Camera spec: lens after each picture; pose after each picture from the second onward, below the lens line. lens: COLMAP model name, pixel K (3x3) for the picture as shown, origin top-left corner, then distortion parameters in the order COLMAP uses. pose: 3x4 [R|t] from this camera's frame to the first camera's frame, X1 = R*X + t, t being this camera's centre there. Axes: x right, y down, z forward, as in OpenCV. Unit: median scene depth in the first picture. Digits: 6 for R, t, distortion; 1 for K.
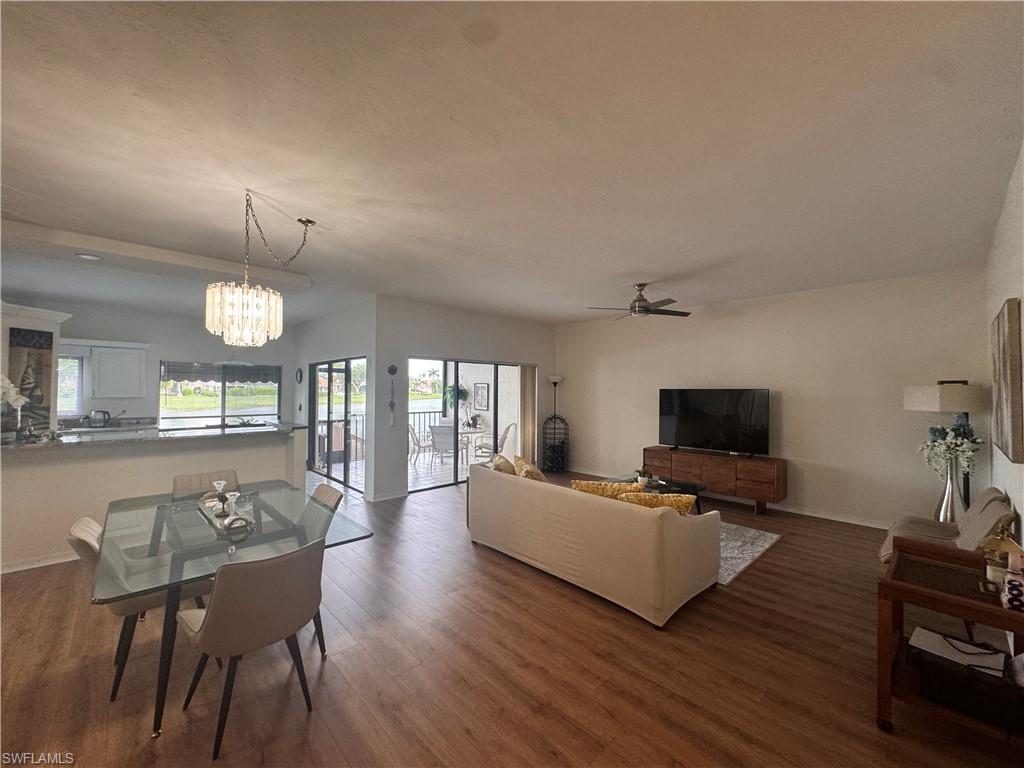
lens RADIAL K [[411.4, 0, 512.0], [0, 411.4, 384.0], [0, 0, 1]] dist [0.000268, 0.000173]
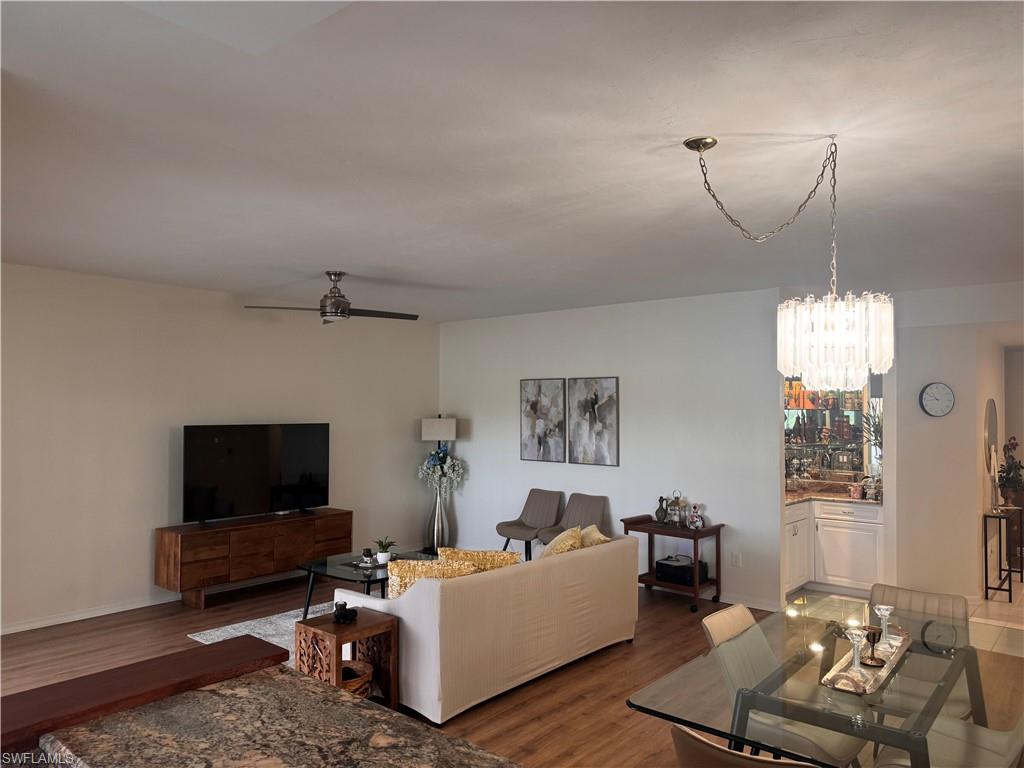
lens RADIAL K [[722.4, 0, 512.0], [0, 722.4, 384.0], [0, 0, 1]] dist [0.029908, -0.000840]
pose [[-0.109751, 0.025292, 0.993637, -1.020677], [-0.014597, 0.999527, -0.027054, -0.038915], [-0.993852, -0.017473, -0.109330, 0.975341]]
